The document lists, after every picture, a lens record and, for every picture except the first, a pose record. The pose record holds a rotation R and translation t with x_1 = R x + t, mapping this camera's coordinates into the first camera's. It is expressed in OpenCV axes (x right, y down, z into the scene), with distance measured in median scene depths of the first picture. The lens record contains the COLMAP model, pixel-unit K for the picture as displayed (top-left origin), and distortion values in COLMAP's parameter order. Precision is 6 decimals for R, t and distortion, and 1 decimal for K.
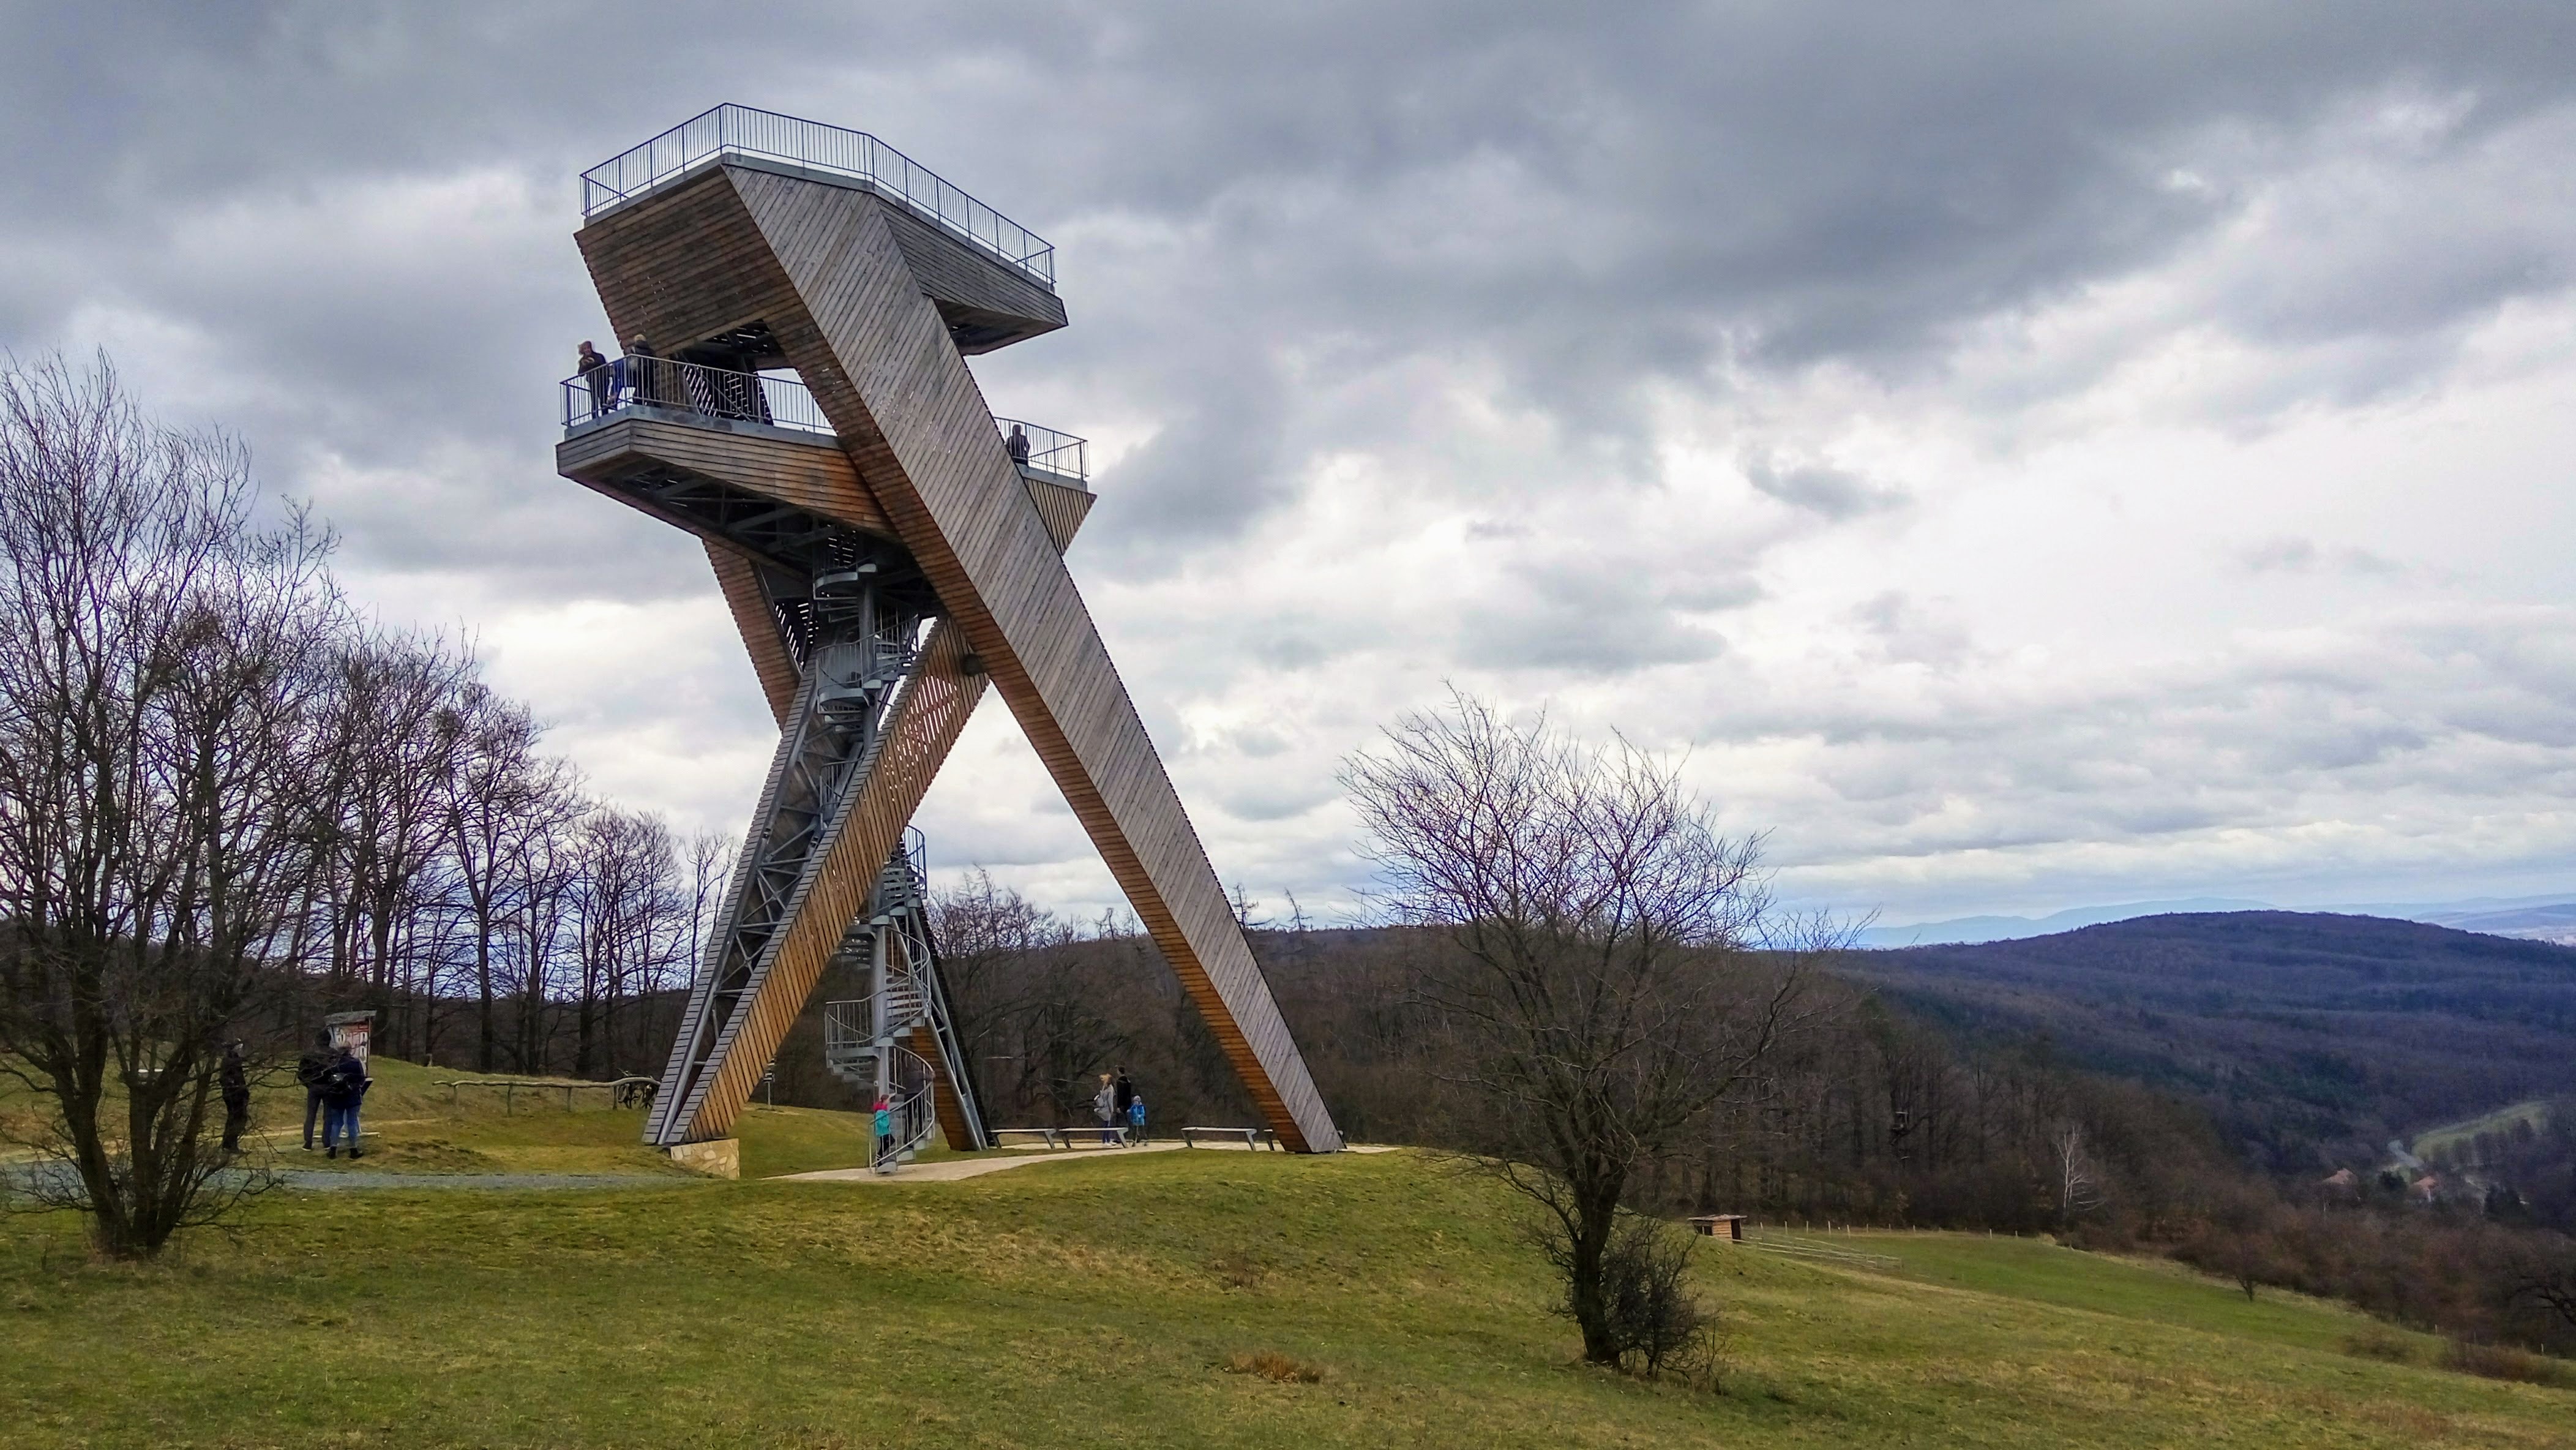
lens RADIAL K [[2025.6, 0, 1356.3], [0, 2025.6, 728.8], [0, 0, 1]] dist [0.037356, -0.006251]
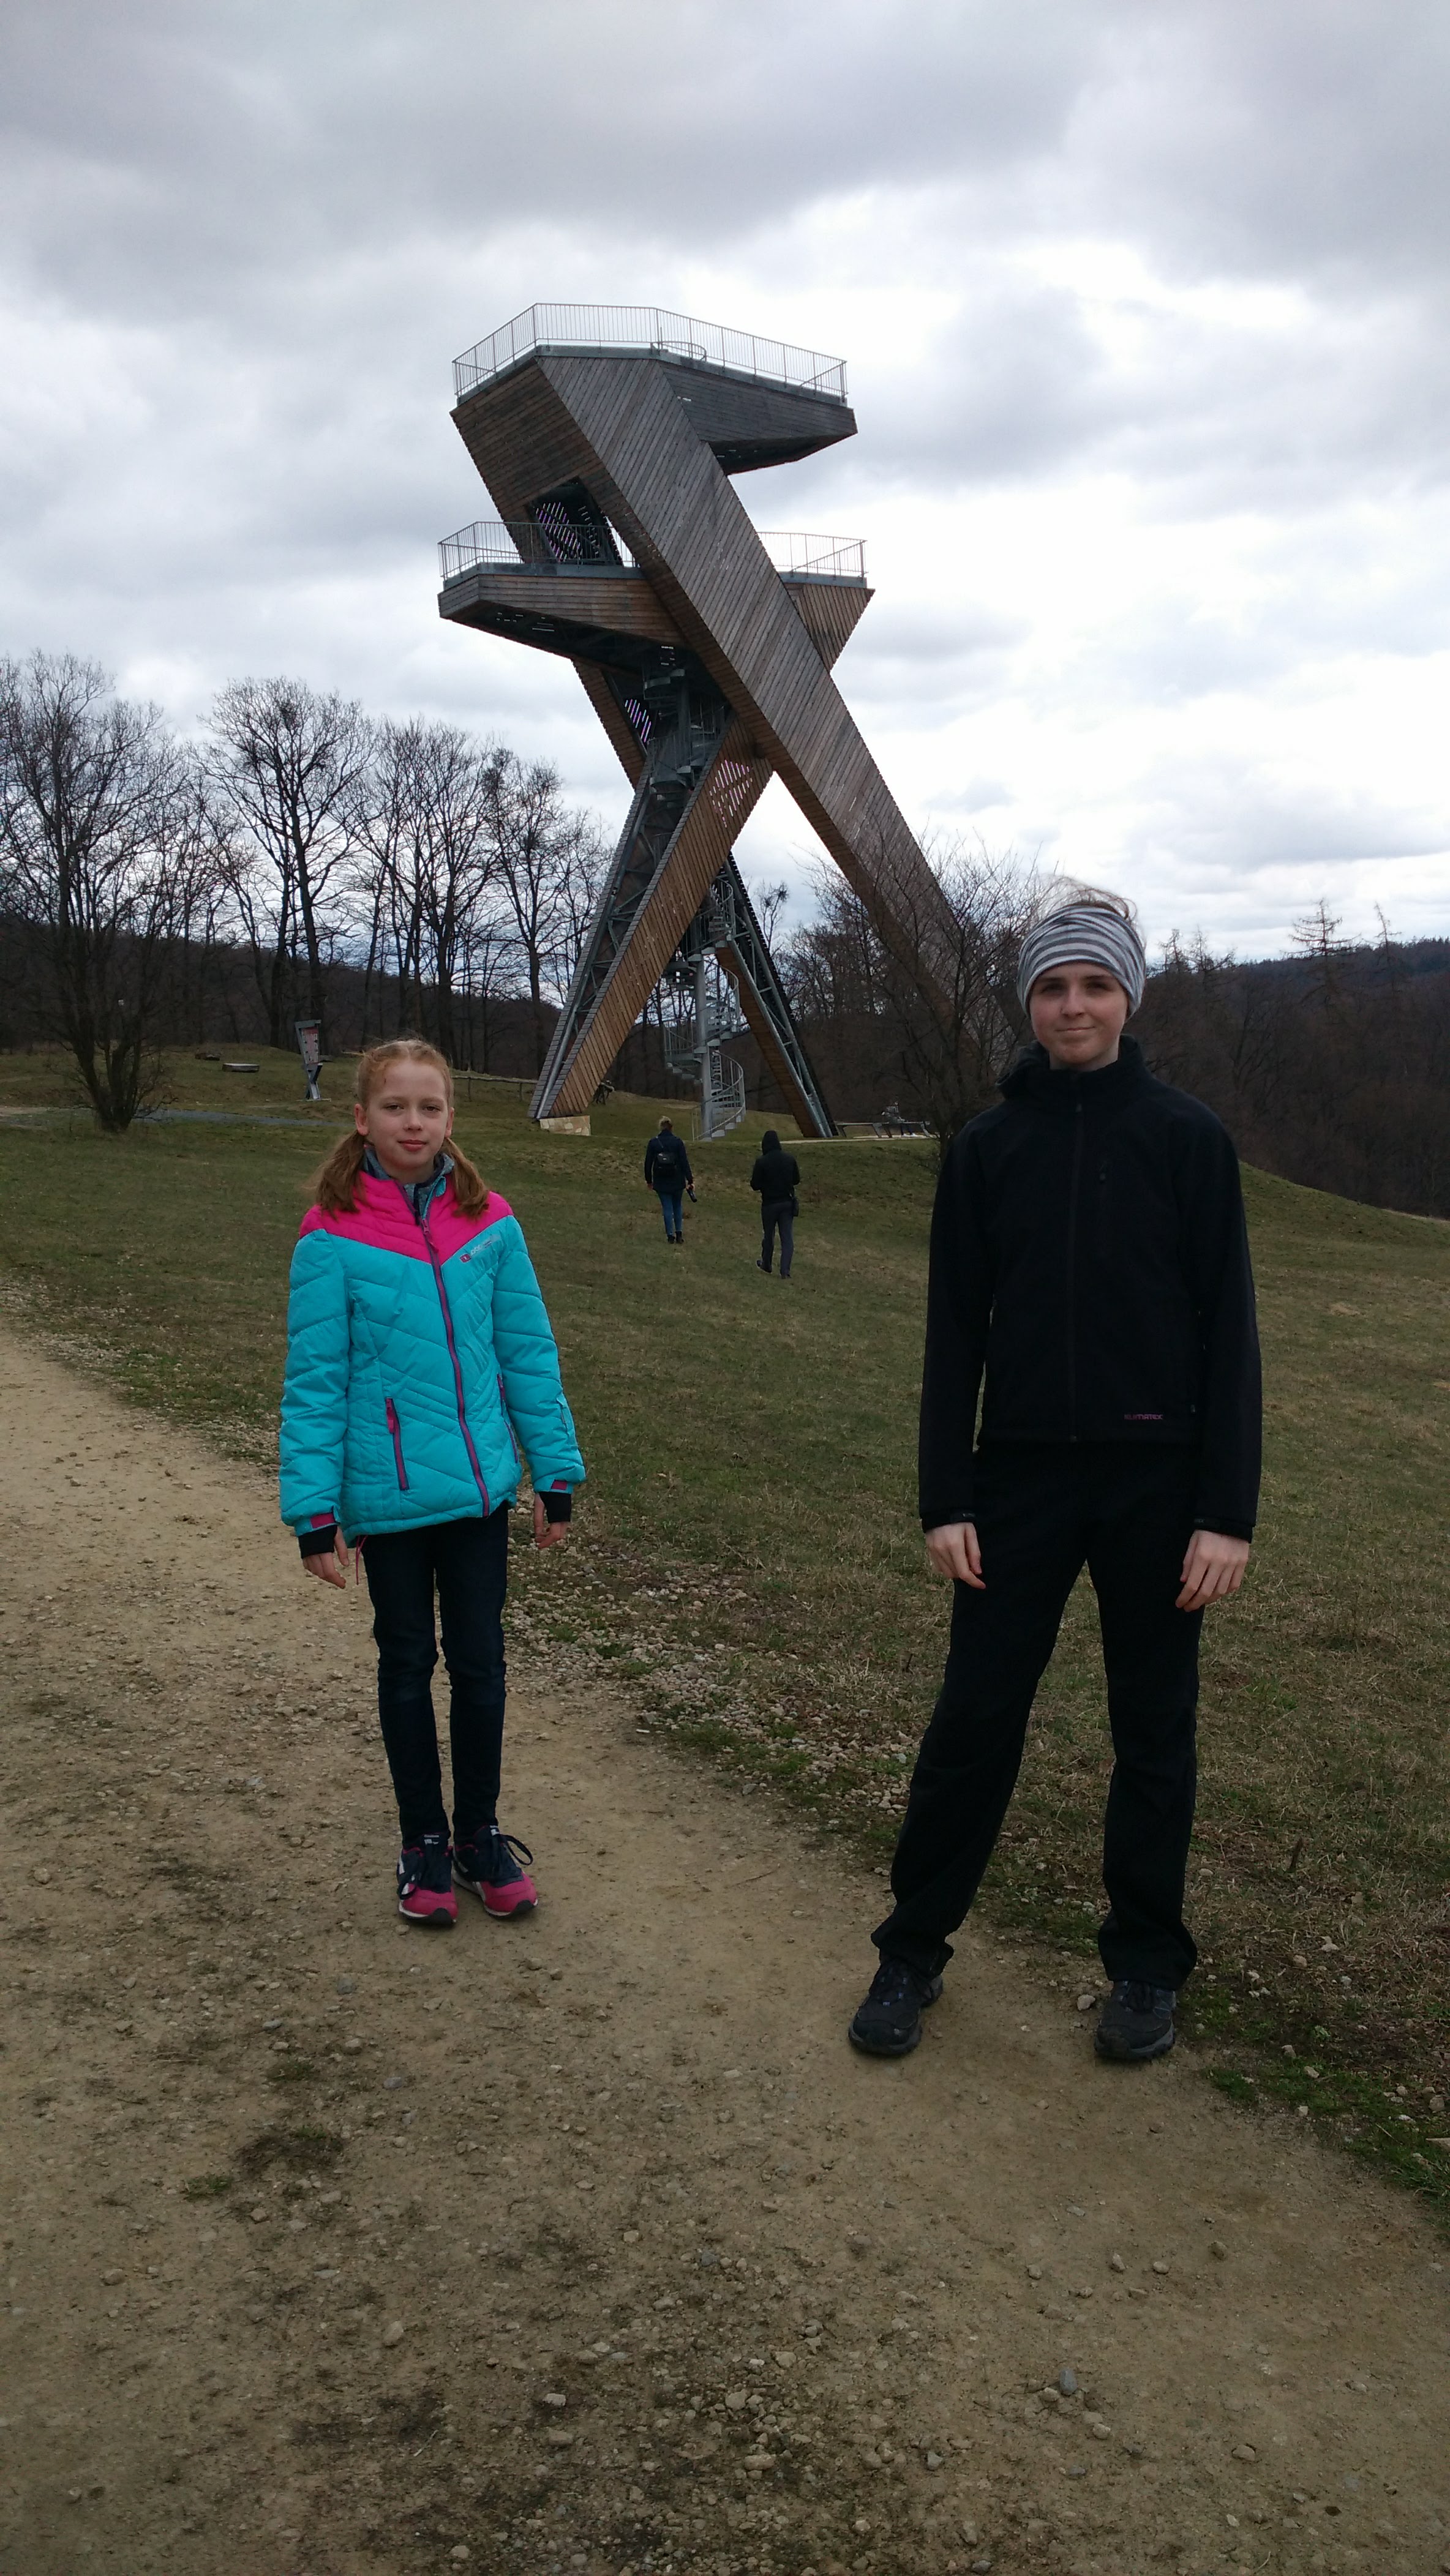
lens RADIAL K [[2205.3, 0, 711.3], [0, 2205.3, 1279.5], [0, 0, 1]] dist [0.093232, -0.126459]
pose [[0.928352, 0.048233, -0.368559, 0.307126], [0.043010, 0.970945, 0.235405, -0.037545], [0.369205, -0.234390, 0.899304, -0.319890]]
